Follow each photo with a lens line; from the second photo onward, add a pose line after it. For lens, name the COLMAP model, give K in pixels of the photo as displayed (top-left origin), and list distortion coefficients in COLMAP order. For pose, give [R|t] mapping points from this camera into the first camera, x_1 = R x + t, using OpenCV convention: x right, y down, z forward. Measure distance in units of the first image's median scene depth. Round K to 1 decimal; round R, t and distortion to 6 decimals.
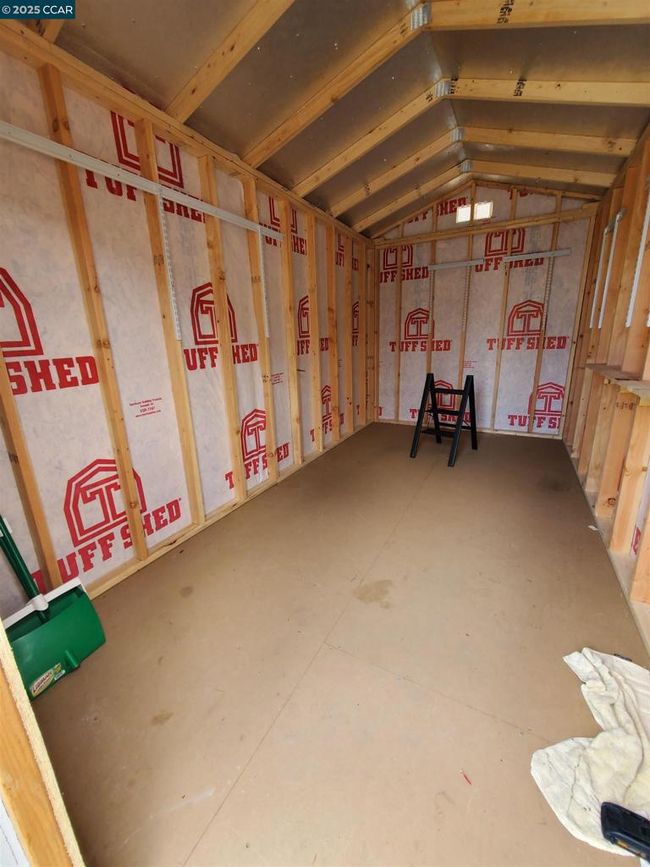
lens RADIAL K [[332.2, 0, 325.0], [0, 332.2, 433.5], [0, 0, 1]] dist [0.000721, 0.000143]
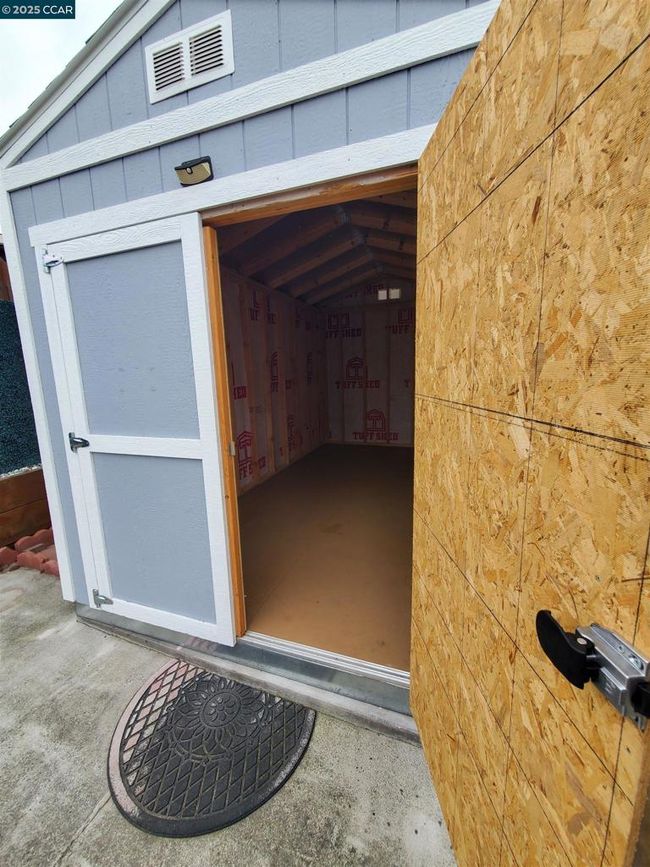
lens RADIAL K [[332.2, 0, 325.0], [0, 332.2, 433.5], [0, 0, 1]] dist [0.000721, 0.000143]
pose [[0.988120, -0.023394, 0.151894, -0.068764], [0.037537, 0.995150, -0.090921, 0.064508], [-0.149031, 0.095543, 0.984206, -0.363841]]
